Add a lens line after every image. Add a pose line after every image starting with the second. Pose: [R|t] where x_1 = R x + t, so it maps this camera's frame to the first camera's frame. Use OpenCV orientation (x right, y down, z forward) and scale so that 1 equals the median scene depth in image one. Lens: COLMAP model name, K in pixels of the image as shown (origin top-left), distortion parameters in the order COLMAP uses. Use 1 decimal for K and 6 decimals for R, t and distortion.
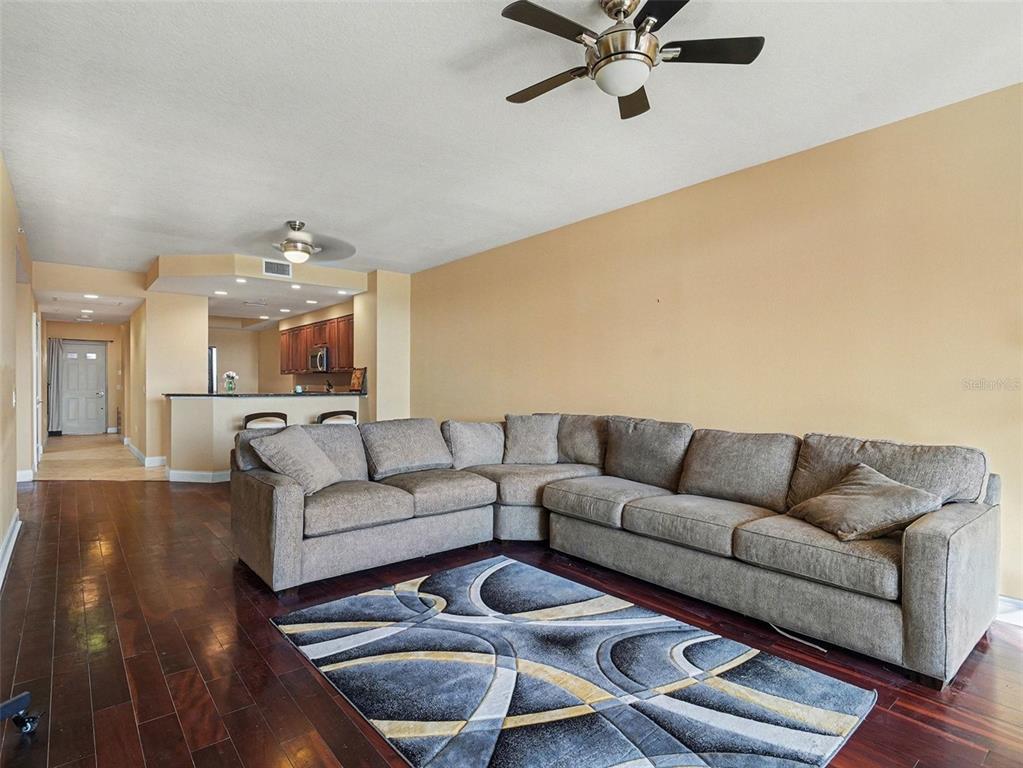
lens RADIAL K [[538.2, 0, 511.8], [0, 538.2, 387.6], [0, 0, 1]] dist [-0.002357, -0.002593]
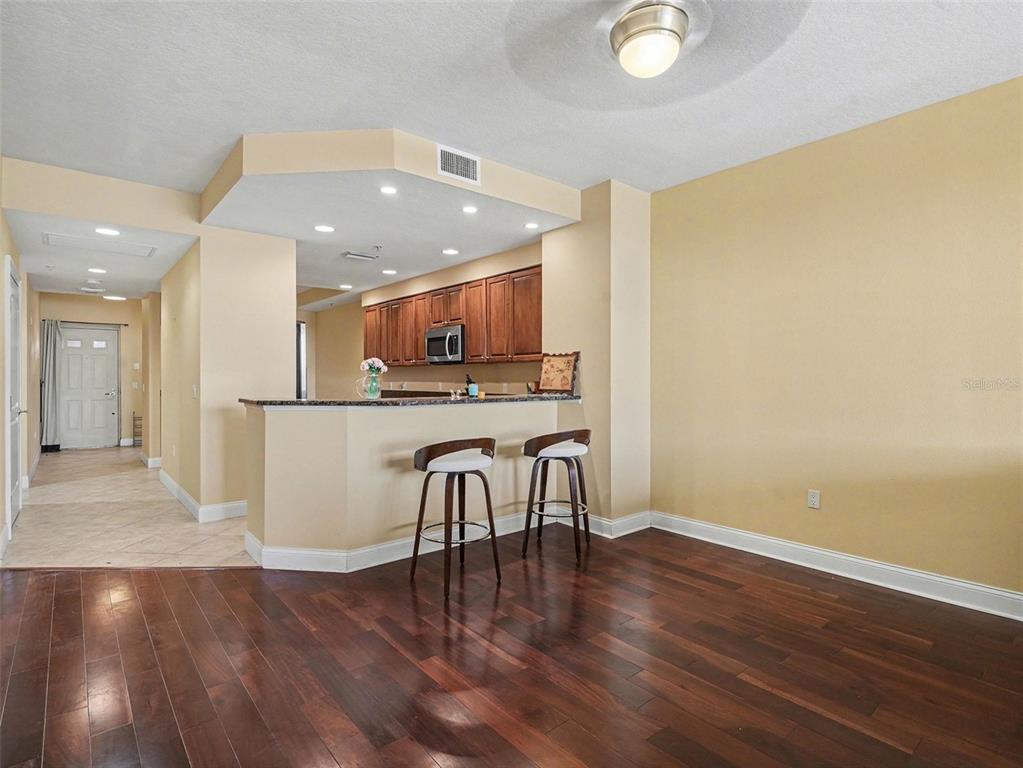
lens RADIAL K [[532.3, 0, 508.4], [0, 532.3, 380.5], [0, 0, 1]] dist [-0.000764, -0.001086]
pose [[0.999994, -0.003411, -0.000064, -0.286215], [0.003410, 0.999987, -0.003867, -0.003756], [0.000078, 0.003867, 0.999993, 0.347240]]
